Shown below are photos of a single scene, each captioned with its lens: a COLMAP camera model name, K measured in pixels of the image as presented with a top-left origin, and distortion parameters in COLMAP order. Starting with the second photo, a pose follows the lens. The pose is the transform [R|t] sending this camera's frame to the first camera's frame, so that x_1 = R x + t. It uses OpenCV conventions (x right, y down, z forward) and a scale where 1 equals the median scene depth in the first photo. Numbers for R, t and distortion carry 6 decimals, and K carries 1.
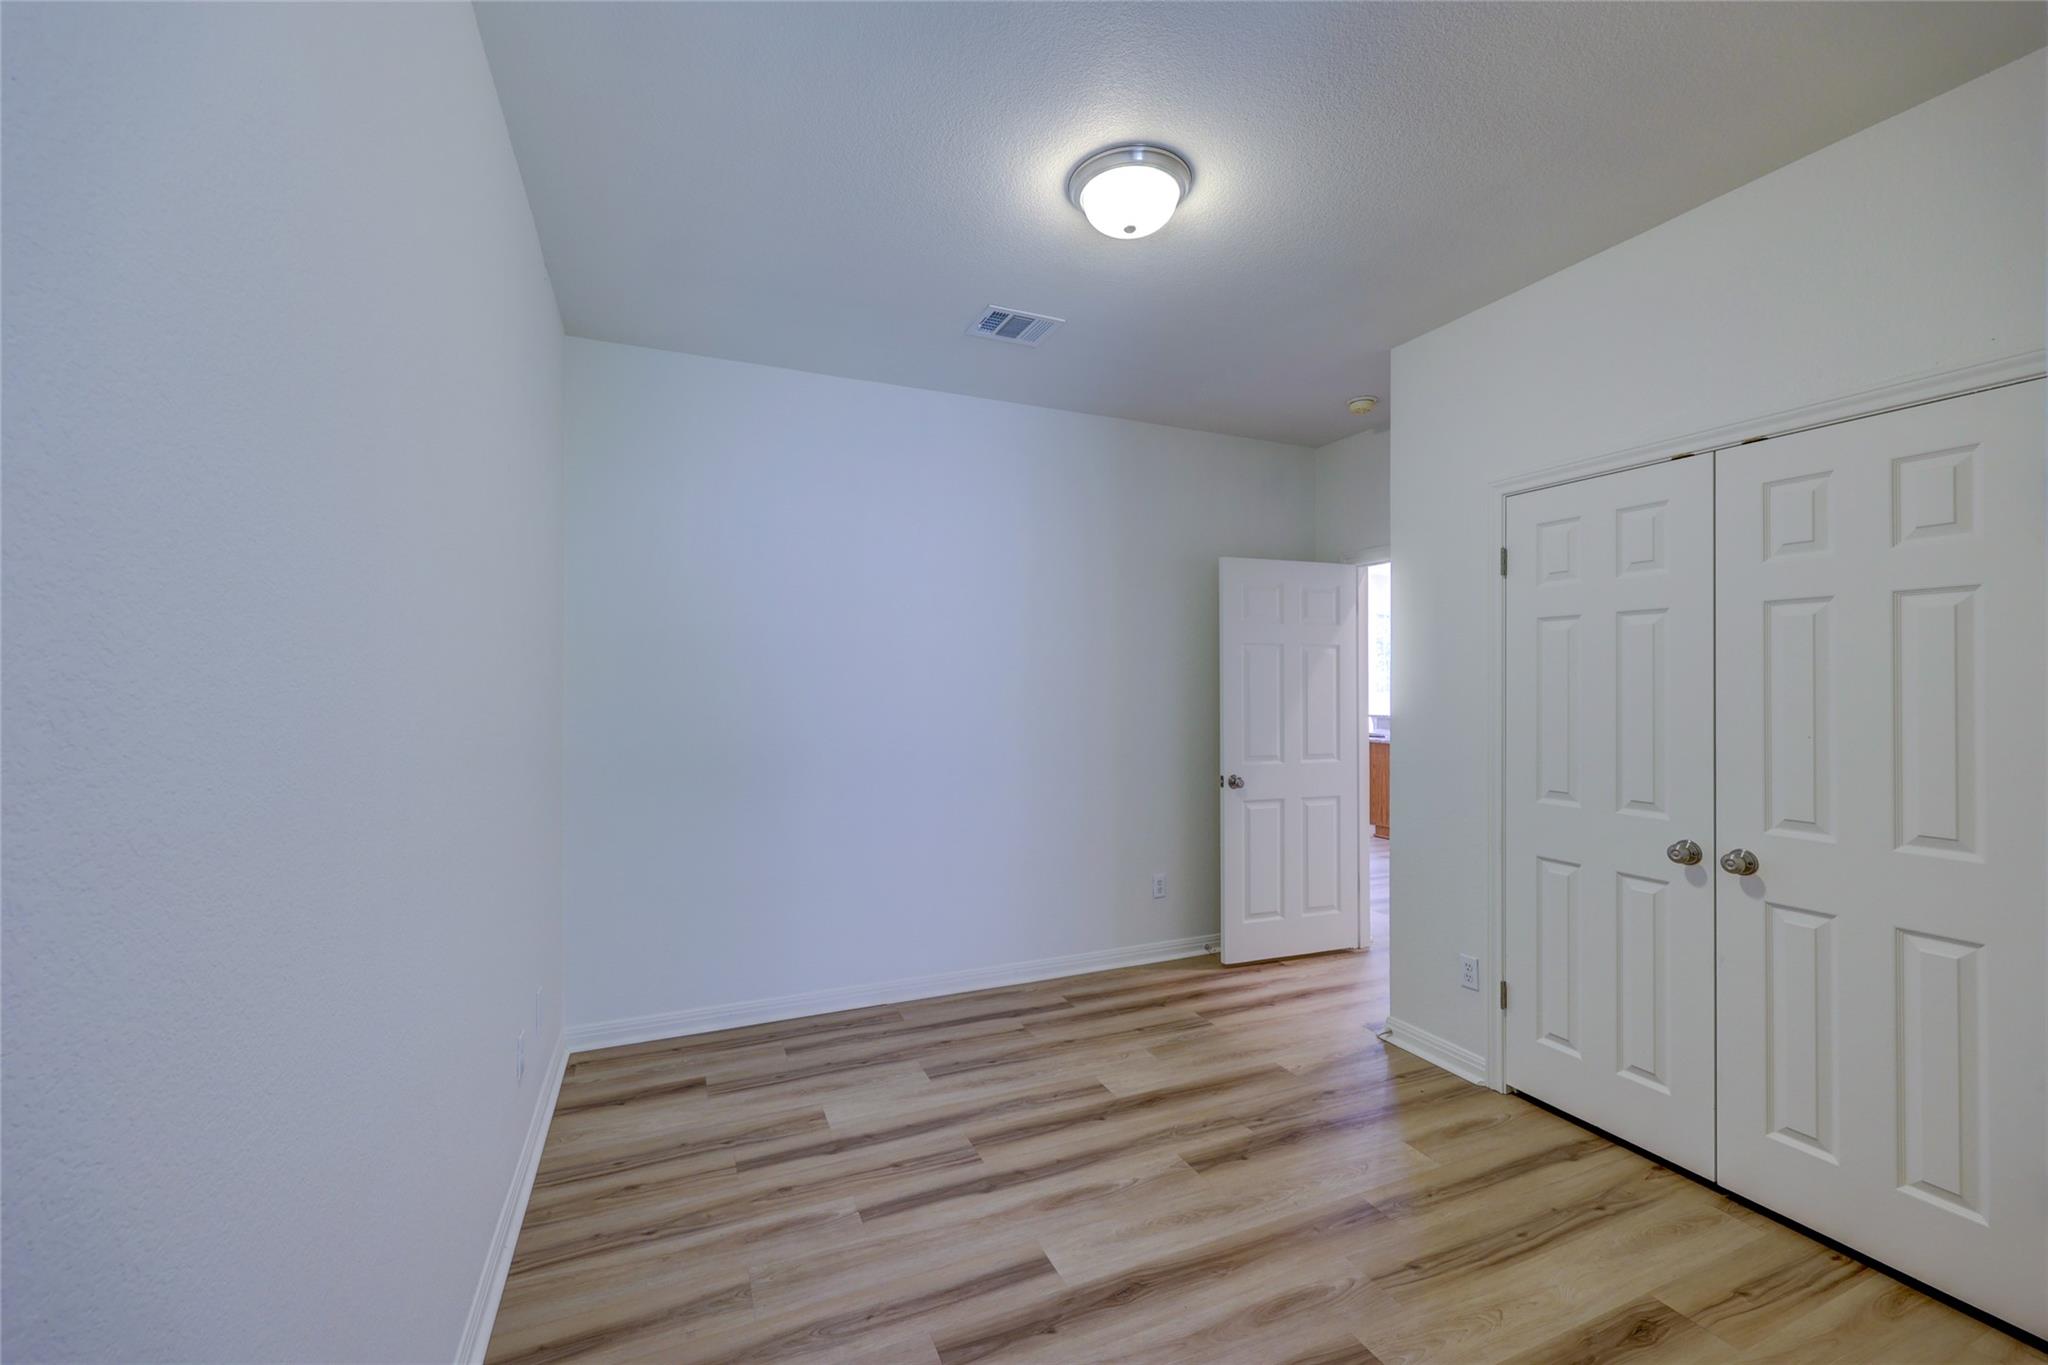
lens RADIAL K [[819.4, 0, 1029.3], [0, 819.4, 667.5], [0, 0, 1]] dist [0.000262, -0.000608]
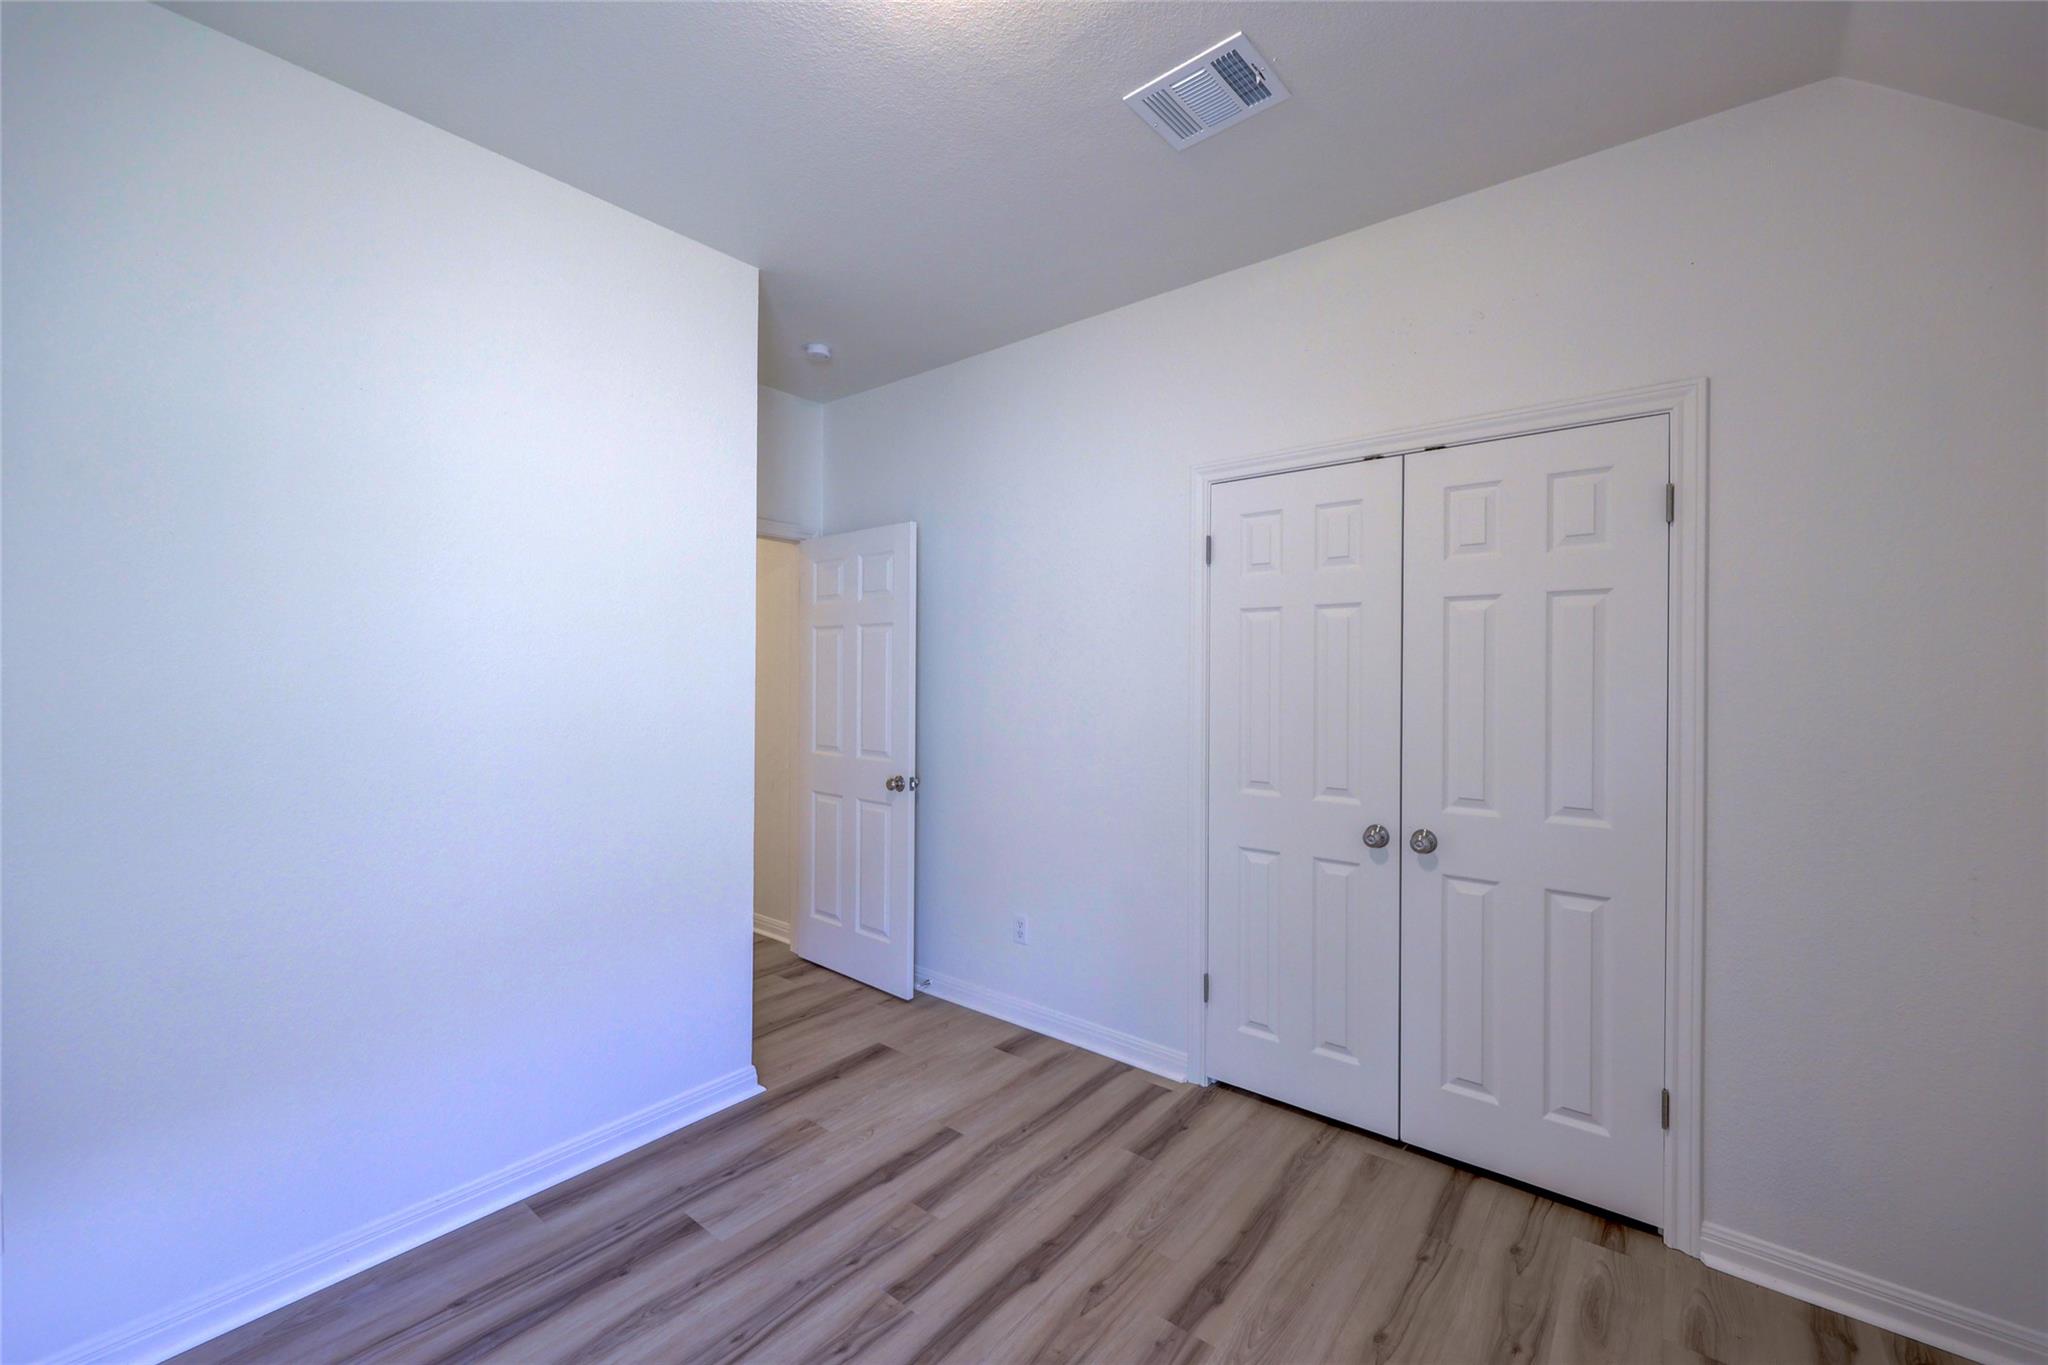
lens RADIAL K [[819.4, 0, 978.3], [0, 819.4, 677.6], [0, 0, 1]] dist [0.000262, -0.000608]
pose [[0.897481, -0.002646, 0.441045, -0.143191], [-0.007622, 0.999740, 0.021509, 0.006436], [-0.440987, -0.022665, 0.897227, 0.329677]]
